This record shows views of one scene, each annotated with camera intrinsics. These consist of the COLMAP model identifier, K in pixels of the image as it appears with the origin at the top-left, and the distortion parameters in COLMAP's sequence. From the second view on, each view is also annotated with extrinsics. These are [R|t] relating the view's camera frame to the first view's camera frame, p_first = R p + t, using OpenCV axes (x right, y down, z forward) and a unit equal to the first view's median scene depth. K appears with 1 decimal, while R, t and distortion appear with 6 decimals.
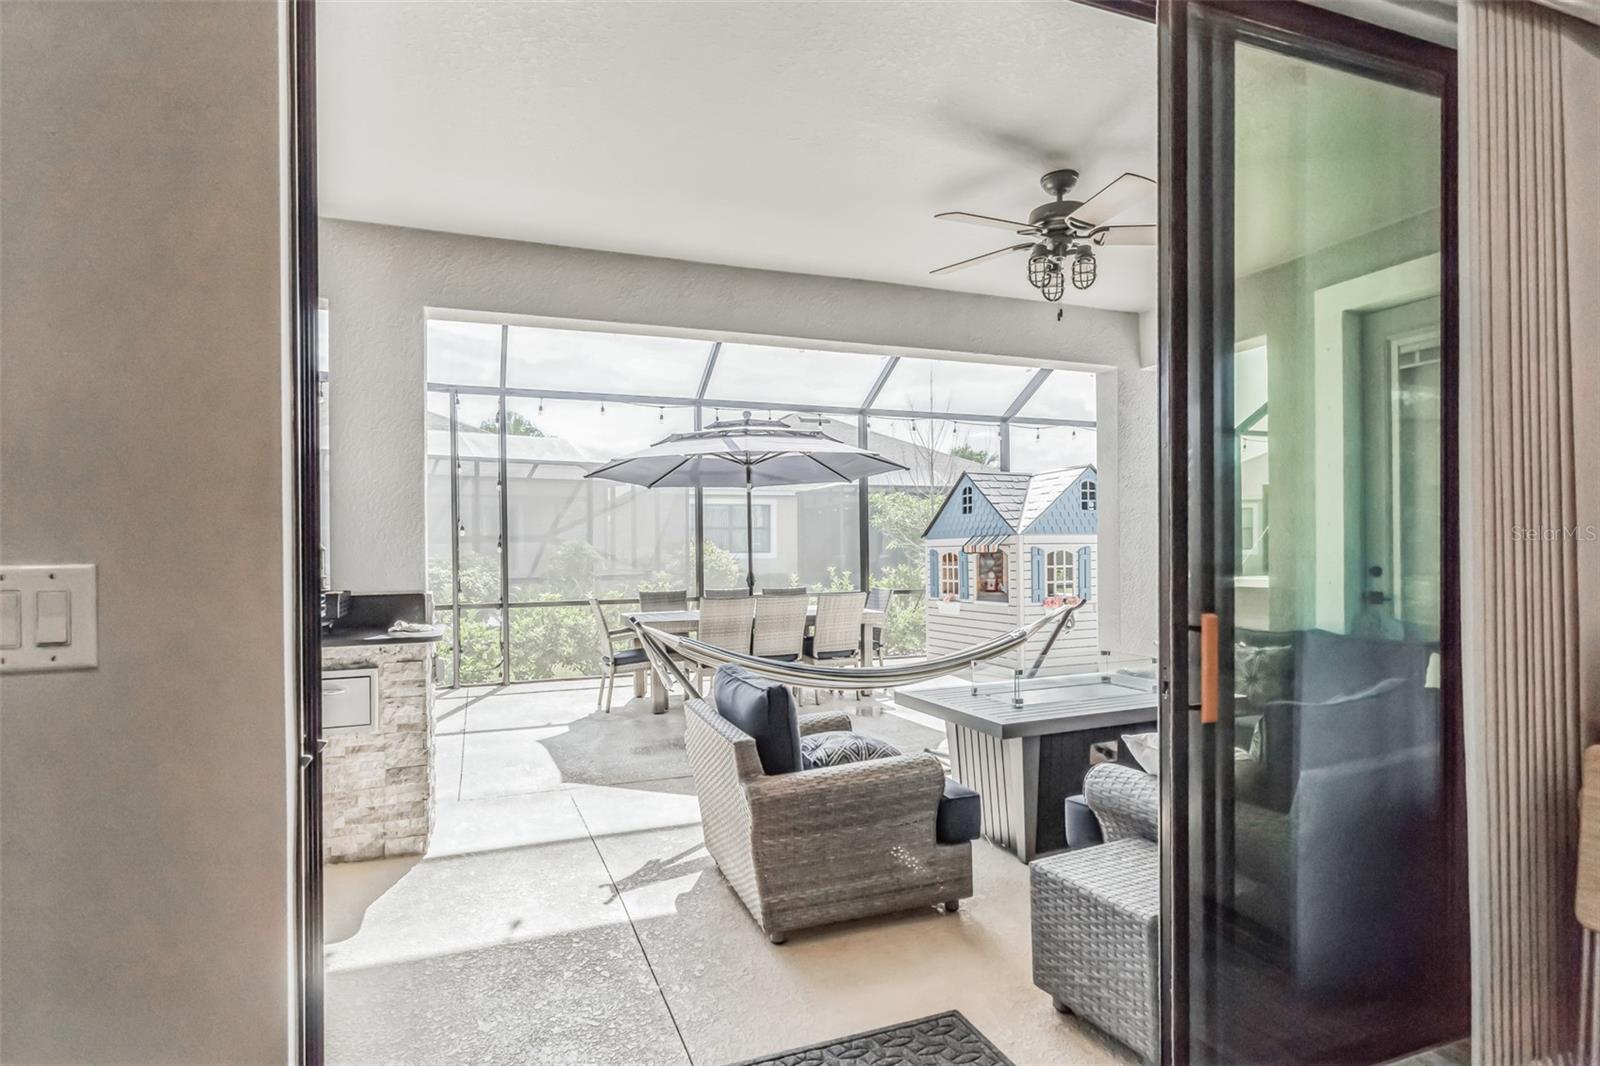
lens RADIAL K [[842.2, 0, 795.6], [0, 842.2, 544.8], [0, 0, 1]] dist [0.006816, 0.000876]
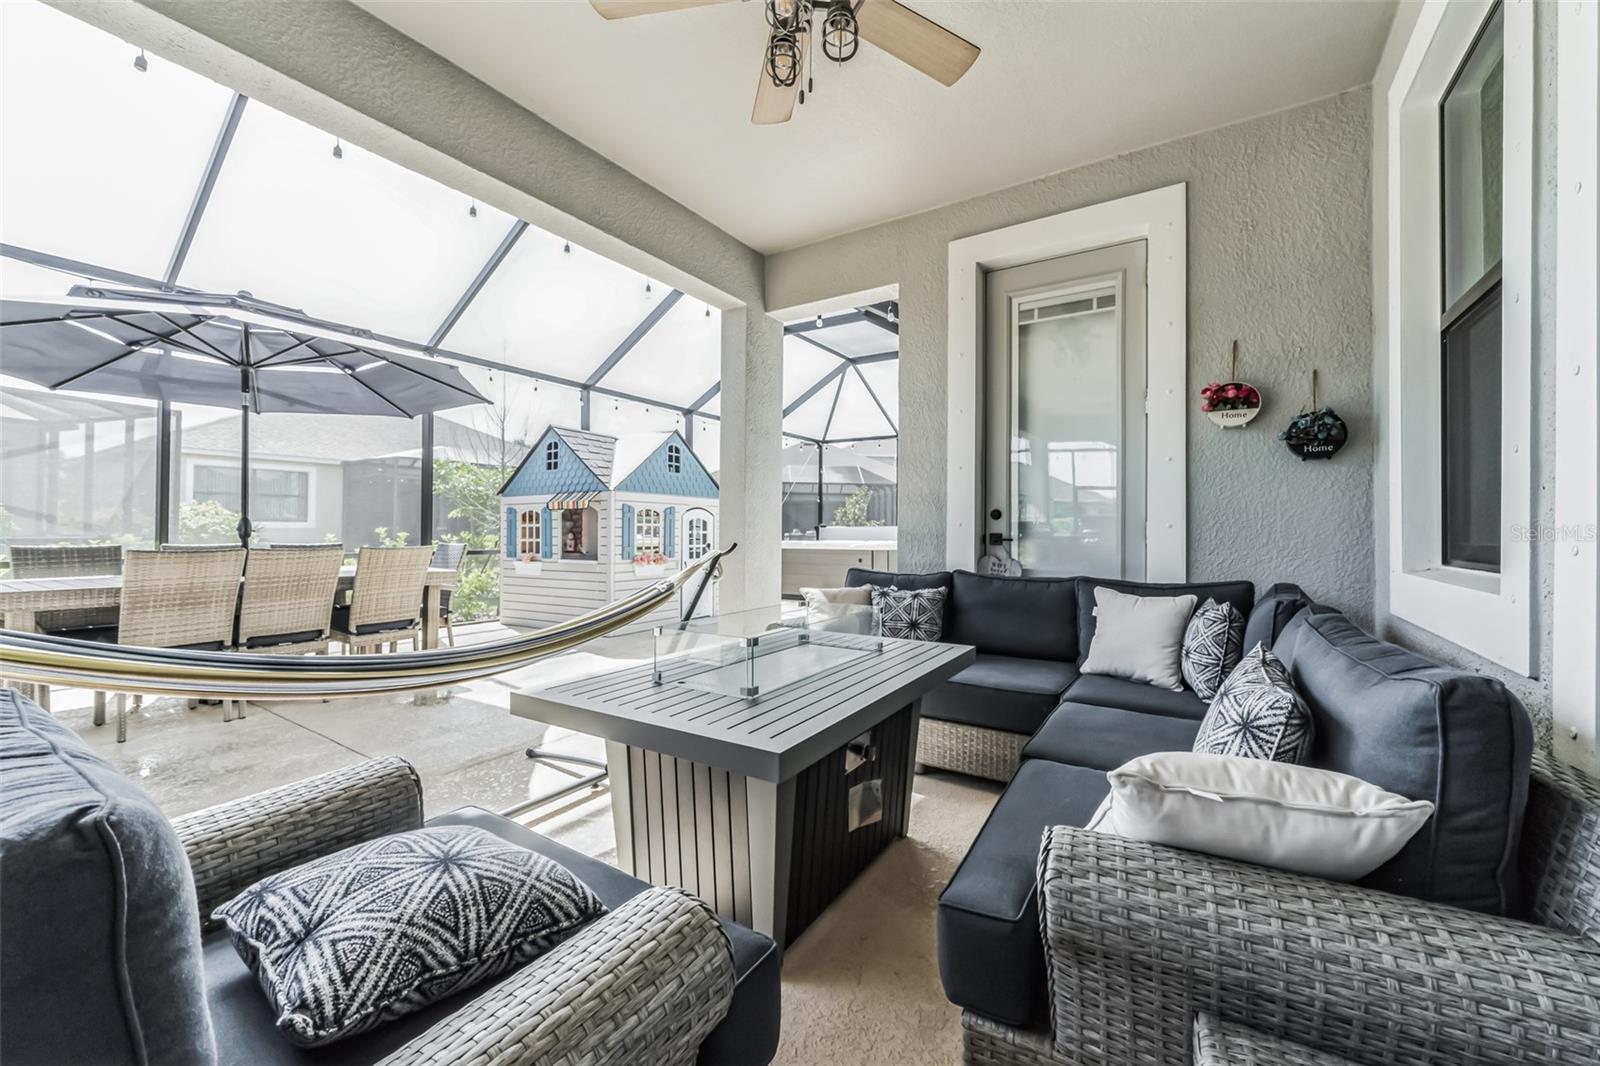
lens RADIAL K [[638.3, 0, 797.9], [0, 638.3, 522.9], [0, 0, 1]] dist [-0.000386, -0.000508]
pose [[0.814388, 0.025384, 0.579765, 0.011576], [-0.020182, 0.999677, -0.015418, 0.029625], [-0.579969, 0.000855, 0.814638, 0.245931]]
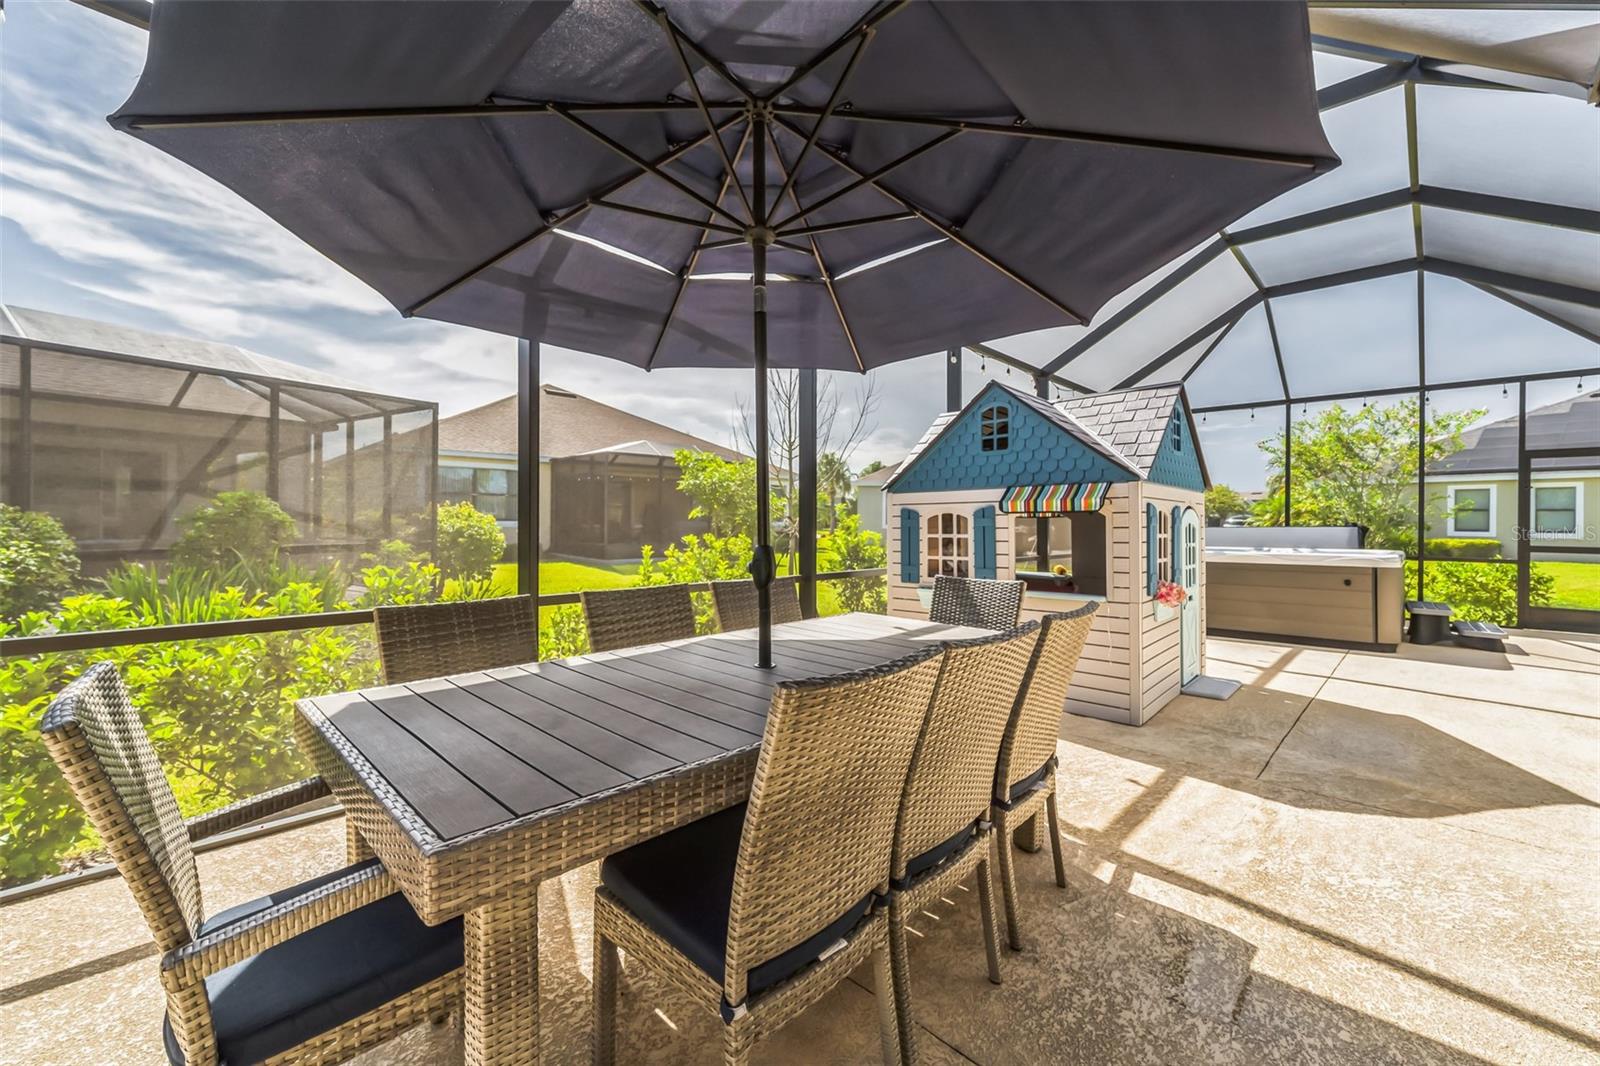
lens RADIAL K [[638.3, 0, 786.5], [0, 638.3, 522.5], [0, 0, 1]] dist [-0.000386, -0.000508]
pose [[0.915618, 0.015015, 0.401769, -0.125294], [-0.016303, 0.999867, -0.000214, 0.019060], [-0.401719, -0.006354, 0.915741, 0.635509]]
